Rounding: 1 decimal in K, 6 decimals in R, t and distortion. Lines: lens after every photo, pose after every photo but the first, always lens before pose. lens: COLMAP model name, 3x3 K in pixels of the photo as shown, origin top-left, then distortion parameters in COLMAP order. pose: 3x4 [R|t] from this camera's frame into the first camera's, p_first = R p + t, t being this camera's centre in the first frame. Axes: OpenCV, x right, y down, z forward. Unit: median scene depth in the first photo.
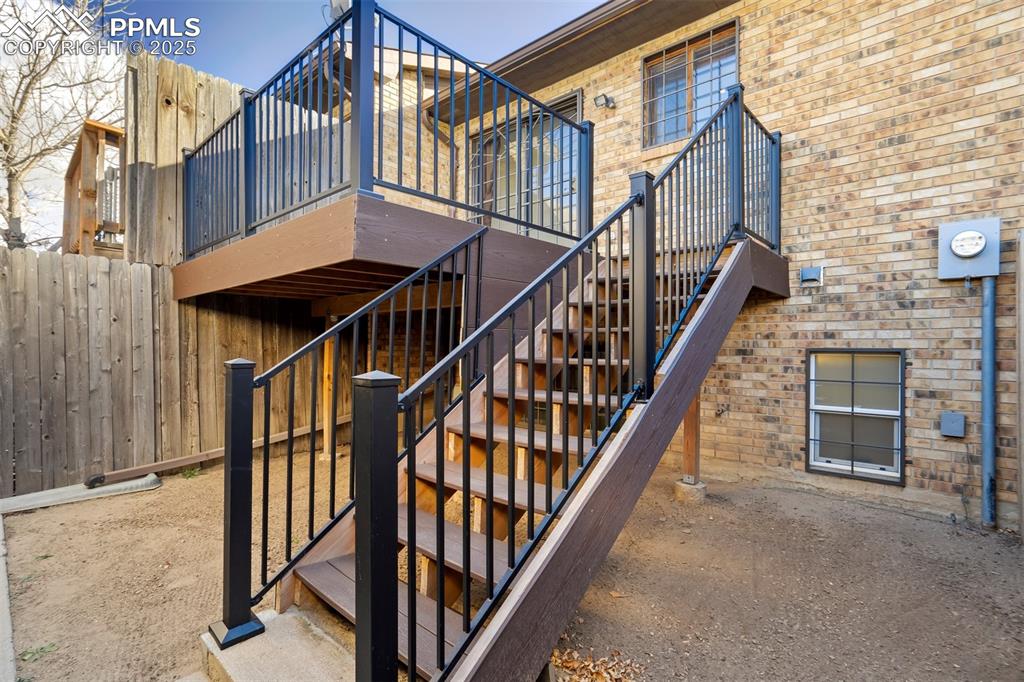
lens RADIAL K [[488.5, 0, 509.4], [0, 488.5, 340.2], [0, 0, 1]] dist [-0.035385, 0.023284]
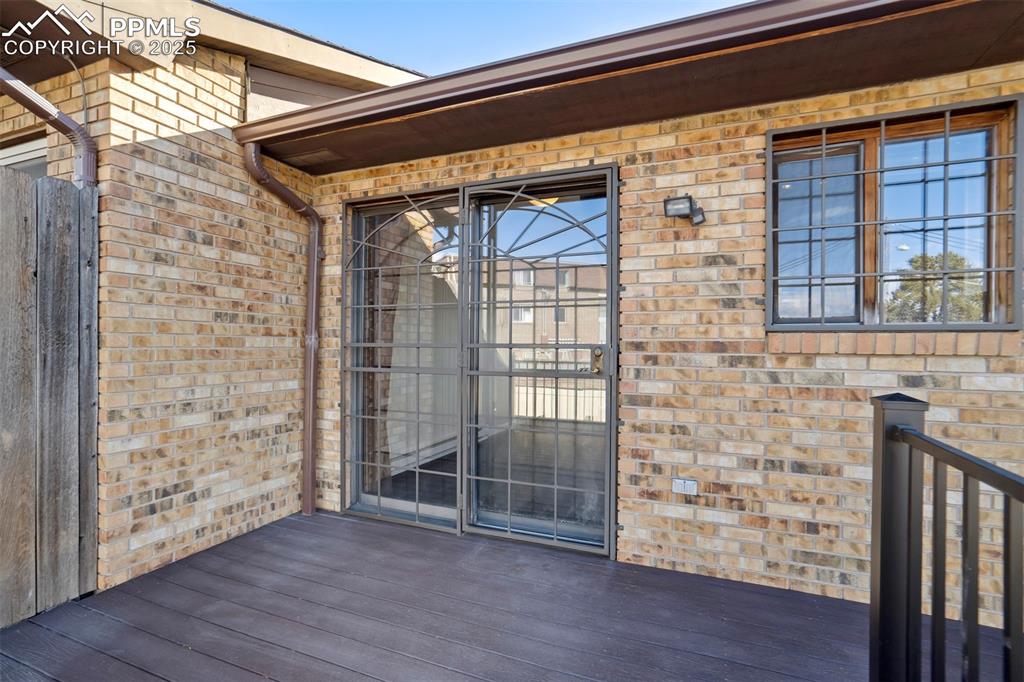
lens RADIAL K [[488.5, 0, 509.4], [0, 488.5, 340.2], [0, 0, 1]] dist [-0.035385, 0.023284]
pose [[0.942319, 0.003340, 0.334699, -0.119092], [-0.005507, 0.999970, 0.005524, -0.357122], [-0.334670, -0.007048, 0.942309, 0.595870]]
